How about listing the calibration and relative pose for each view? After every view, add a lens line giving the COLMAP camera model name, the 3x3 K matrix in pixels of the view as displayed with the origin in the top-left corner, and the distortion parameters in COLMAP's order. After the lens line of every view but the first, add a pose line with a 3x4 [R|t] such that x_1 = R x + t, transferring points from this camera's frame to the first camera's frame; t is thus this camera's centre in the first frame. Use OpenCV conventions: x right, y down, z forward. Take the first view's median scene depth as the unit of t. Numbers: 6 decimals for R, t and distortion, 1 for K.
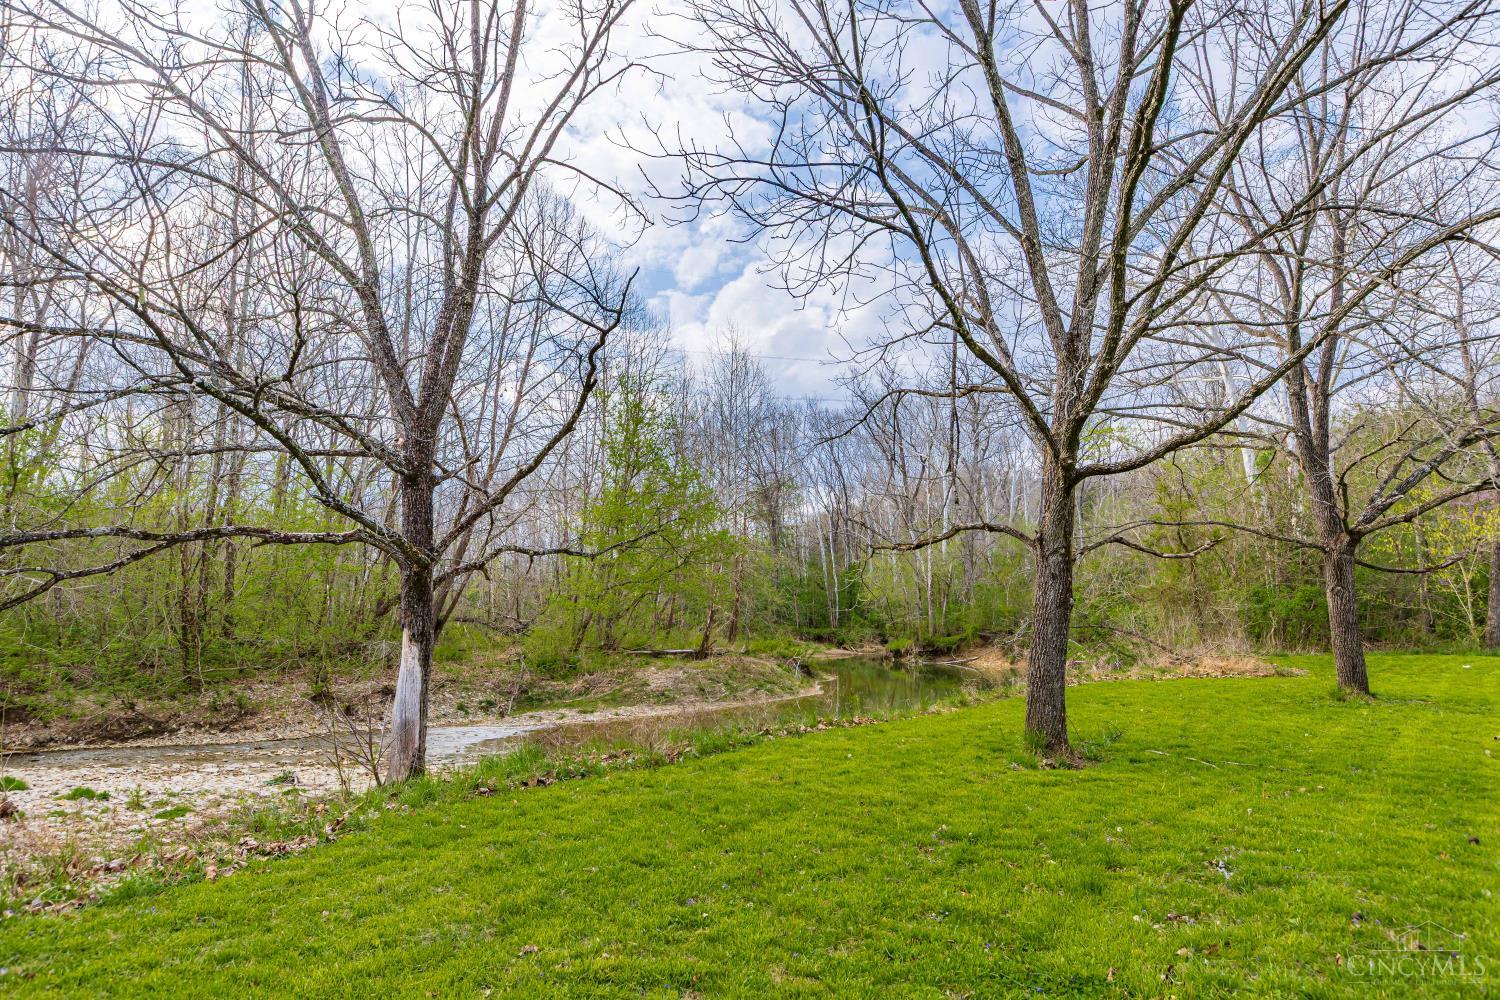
lens RADIAL K [[1009.4, 0, 748.8], [0, 1009.4, 506.6], [0, 0, 1]] dist [-0.011511, -0.000304]
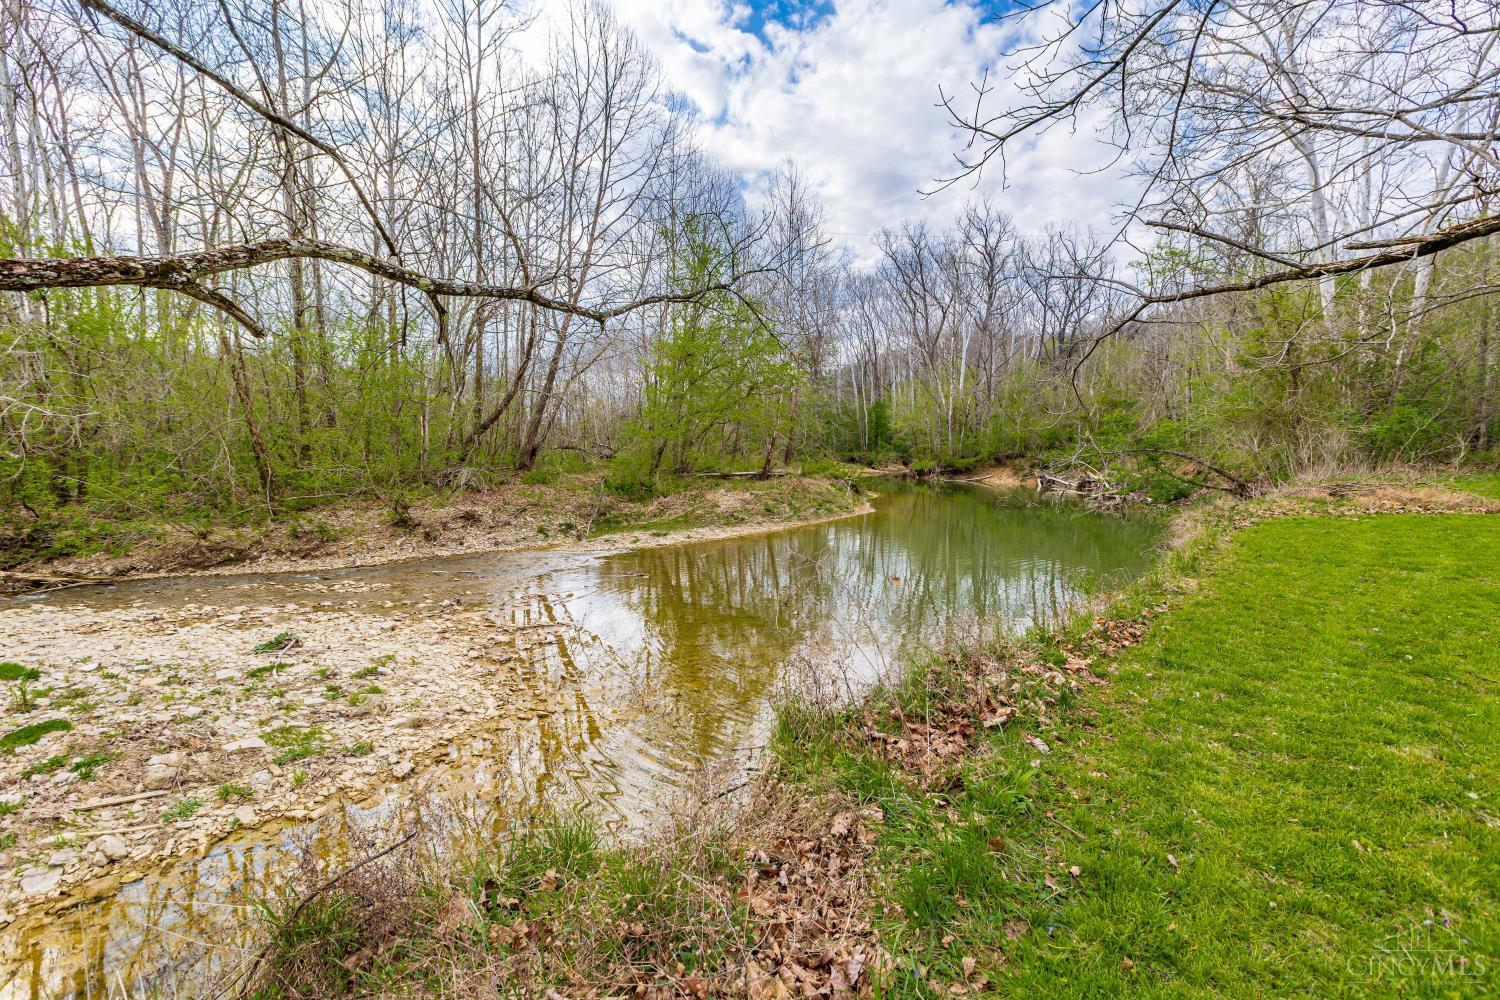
lens RADIAL K [[698.6, 0, 744.8], [0, 698.6, 501.1], [0, 0, 1]] dist [-0.003279, -0.000144]
pose [[0.998278, -0.001535, -0.058642, -0.027602], [0.012614, 0.981892, 0.189020, 0.030518], [0.057290, -0.189435, 0.980221, 0.270863]]
